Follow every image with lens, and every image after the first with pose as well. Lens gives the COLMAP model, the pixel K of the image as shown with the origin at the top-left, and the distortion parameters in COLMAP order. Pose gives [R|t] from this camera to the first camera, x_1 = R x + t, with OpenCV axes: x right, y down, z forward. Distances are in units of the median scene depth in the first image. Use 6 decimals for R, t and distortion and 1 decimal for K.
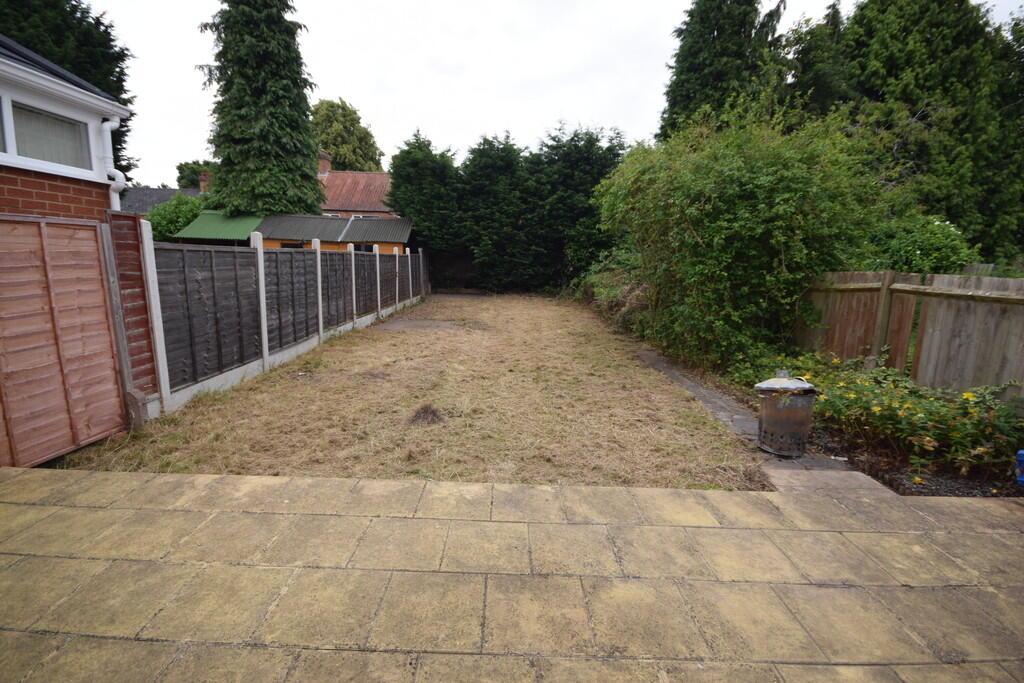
lens RADIAL K [[446.8, 0, 512.0], [0, 446.8, 341.5], [0, 0, 1]] dist [0.034005, 0.000004]
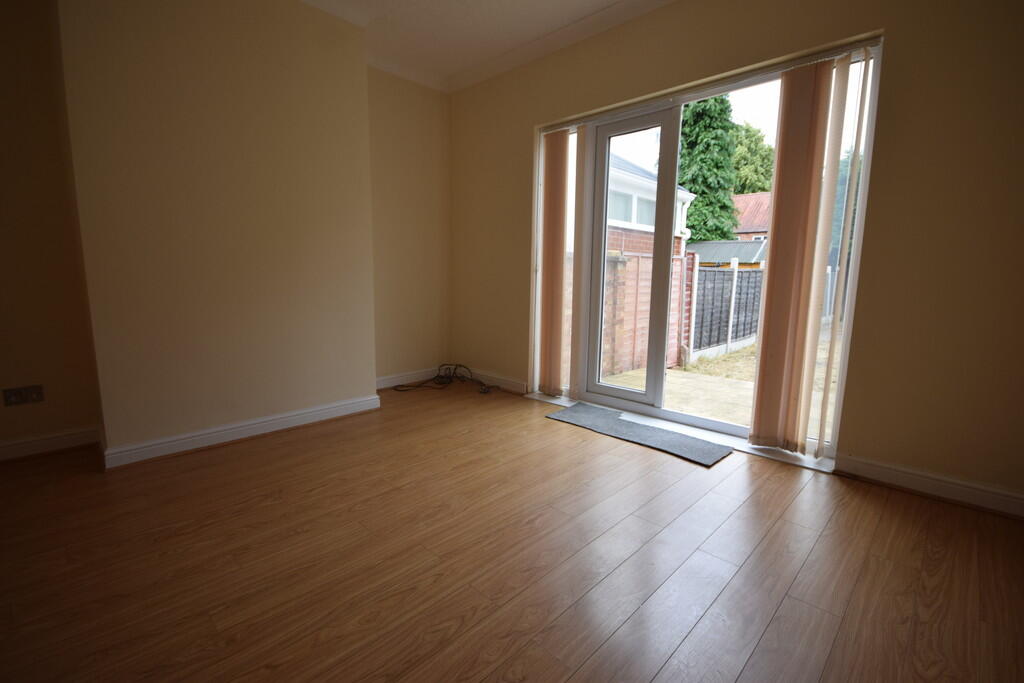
lens RADIAL K [[458.5, 0, 507.6], [0, 458.5, 332.5], [0, 0, 1]] dist [0.000463, 0.000103]
pose [[0.702112, 0.073919, -0.708220, -0.001887], [-0.123568, 0.992155, -0.018948, 0.035309], [0.701263, 0.100817, 0.705738, -0.163437]]
